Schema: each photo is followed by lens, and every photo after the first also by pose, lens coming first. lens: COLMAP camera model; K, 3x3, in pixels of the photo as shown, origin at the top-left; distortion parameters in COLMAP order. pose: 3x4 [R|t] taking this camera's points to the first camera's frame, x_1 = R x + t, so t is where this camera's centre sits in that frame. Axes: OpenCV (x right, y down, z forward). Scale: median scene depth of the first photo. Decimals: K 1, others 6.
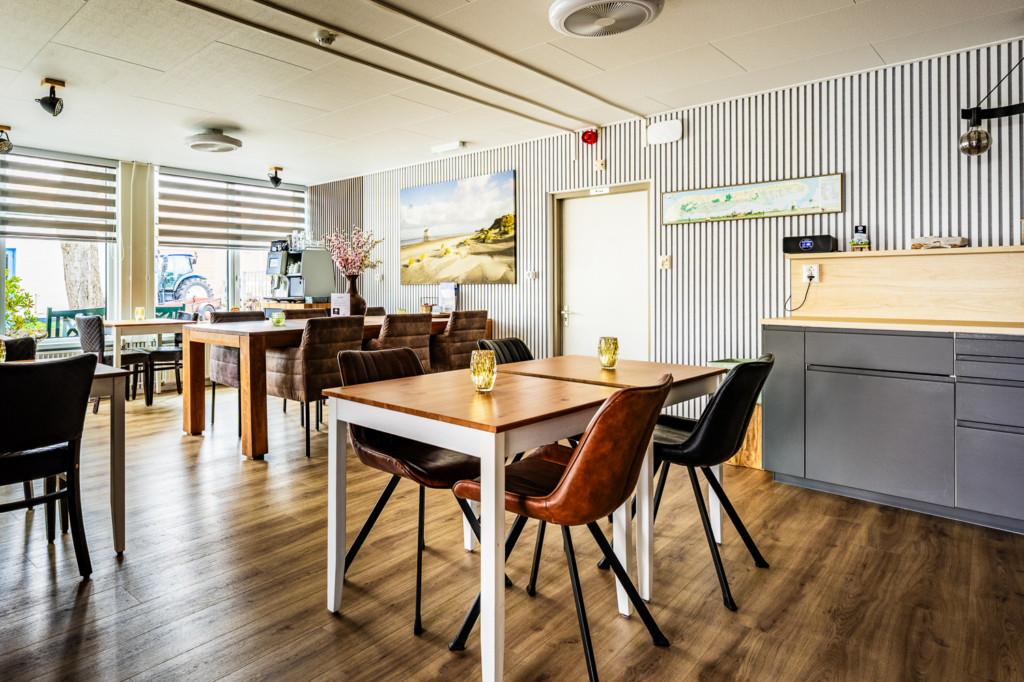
lens RADIAL K [[587.2, 0, 442.6], [0, 587.2, 278.8], [0, 0, 1]] dist [-0.001615, -0.000023]
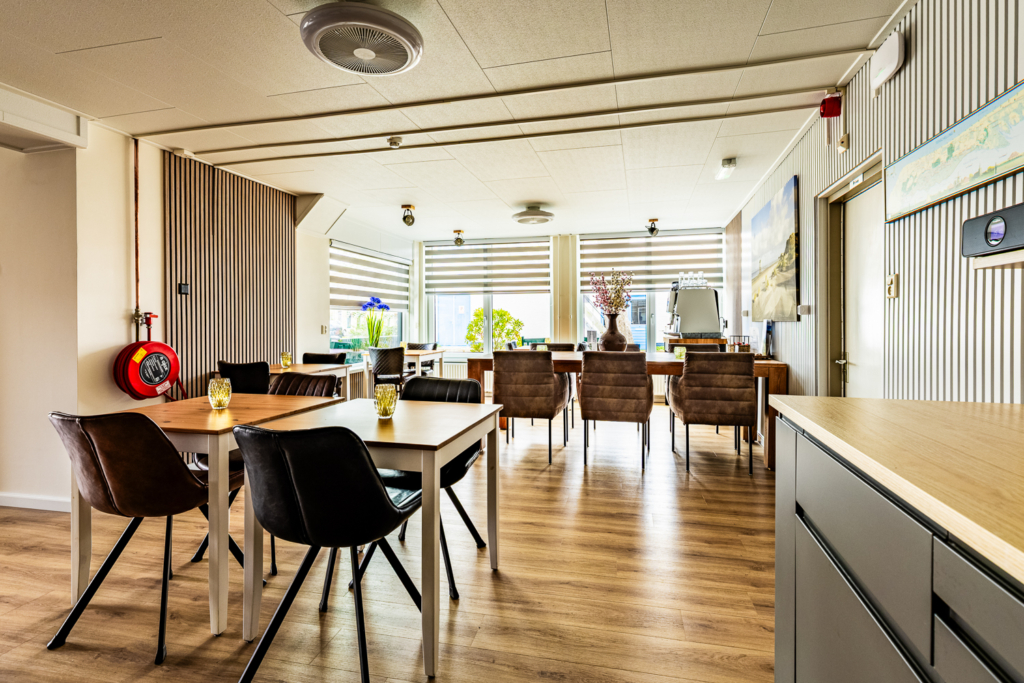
lens RADIAL K [[480.5, 0, 541.2], [0, 480.5, 331.5], [0, 0, 1]] dist [-0.000560, -0.000257]
pose [[0.529501, 0.018735, -0.848102, 0.797143], [0.017714, 0.999294, 0.033135, -0.008722], [0.848124, -0.032568, 0.528795, 0.607213]]
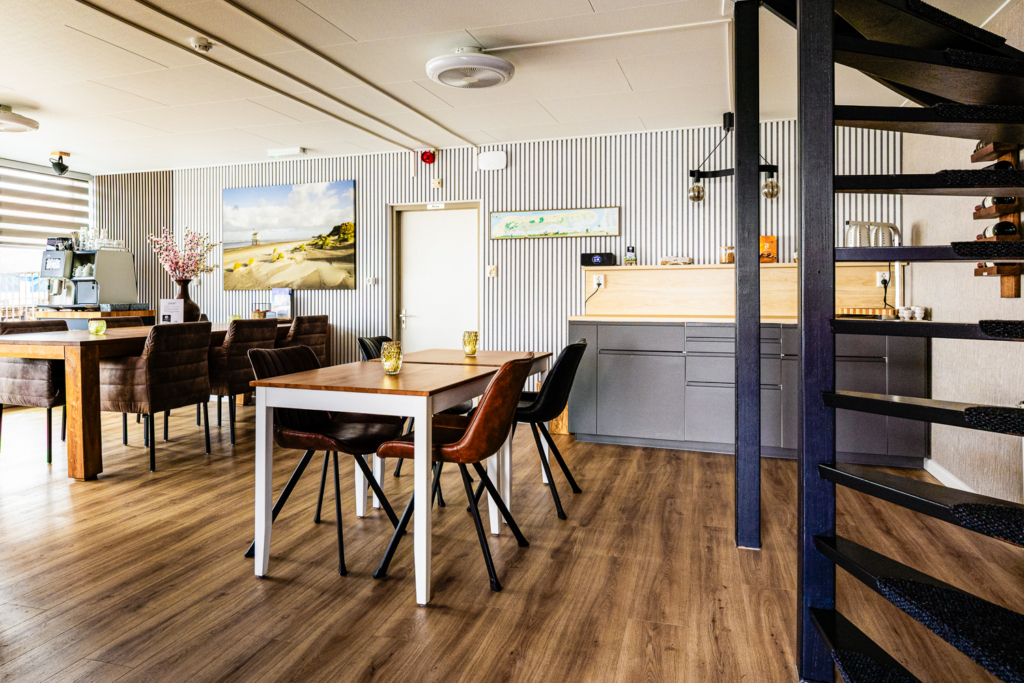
lens RADIAL K [[607.7, 0, 513.8], [0, 607.7, 287.3], [0, 0, 1]] dist [0.003242, 0.000695]
pose [[0.900467, 0.003564, 0.434910, -0.149996], [-0.004983, 0.999985, 0.002122, 0.001947], [-0.434896, -0.004078, 0.900472, -0.156569]]
